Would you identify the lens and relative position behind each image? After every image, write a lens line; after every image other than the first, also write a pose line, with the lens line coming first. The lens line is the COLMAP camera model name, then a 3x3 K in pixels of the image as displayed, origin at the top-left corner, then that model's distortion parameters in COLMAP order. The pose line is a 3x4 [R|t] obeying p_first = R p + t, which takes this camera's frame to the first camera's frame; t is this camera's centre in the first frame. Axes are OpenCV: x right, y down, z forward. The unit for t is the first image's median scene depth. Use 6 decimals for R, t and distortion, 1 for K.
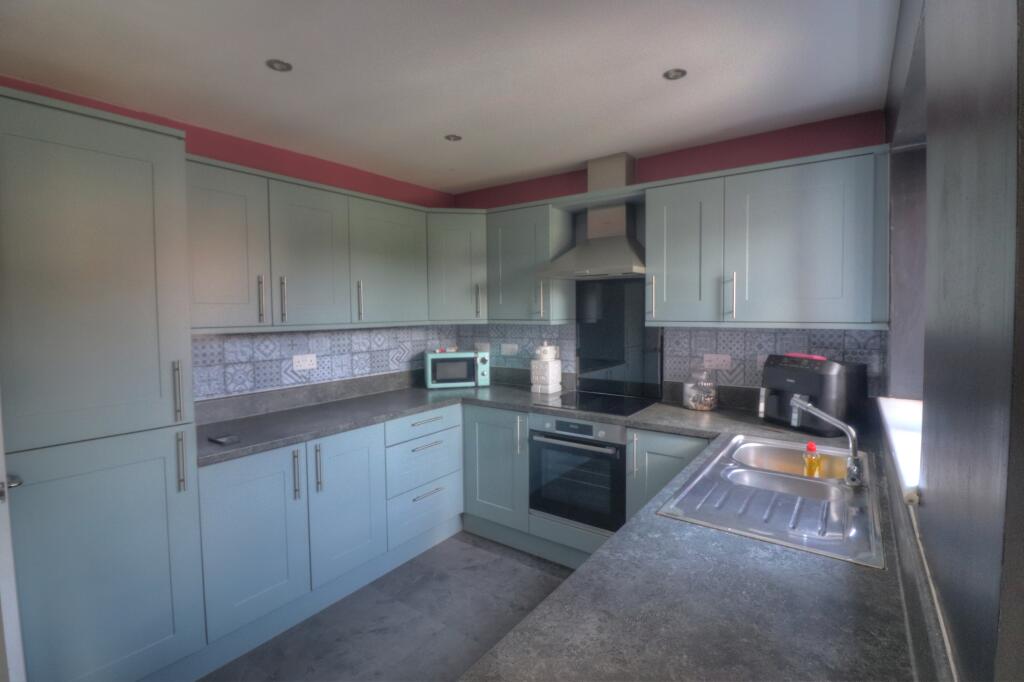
lens RADIAL K [[476.4, 0, 514.2], [0, 476.4, 336.2], [0, 0, 1]] dist [0.003180, -0.000594]
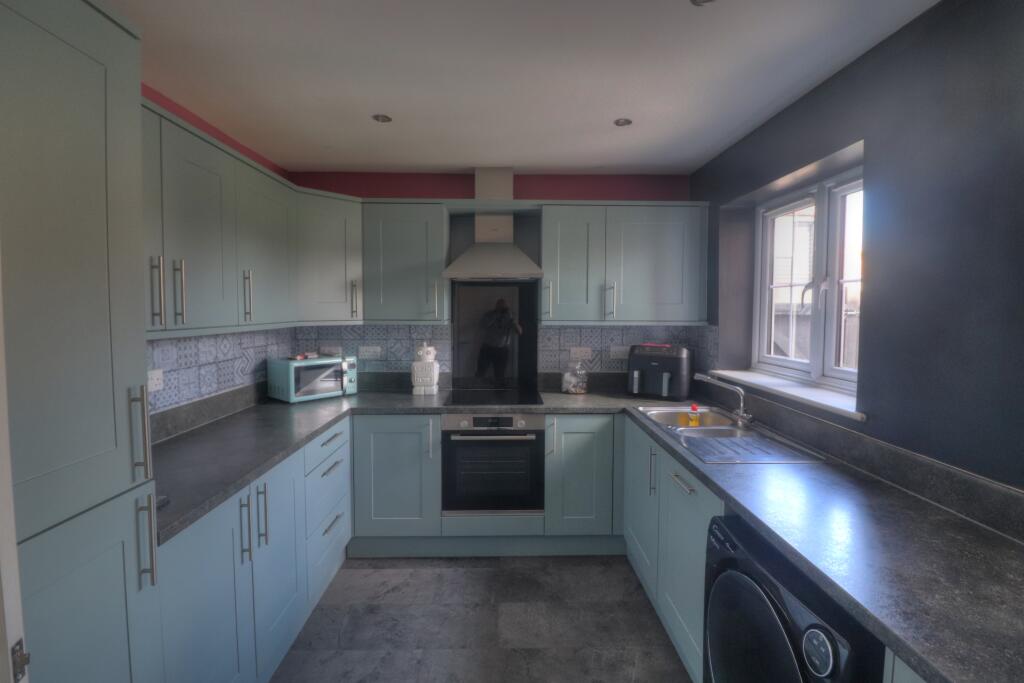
lens RADIAL K [[476.4, 0, 513.5], [0, 476.4, 338.4], [0, 0, 1]] dist [0.003180, -0.000594]
pose [[0.799622, -0.027387, 0.599879, -0.418596], [0.024934, 0.999612, 0.012401, -0.004480], [-0.599986, 0.005041, 0.799995, 0.114217]]
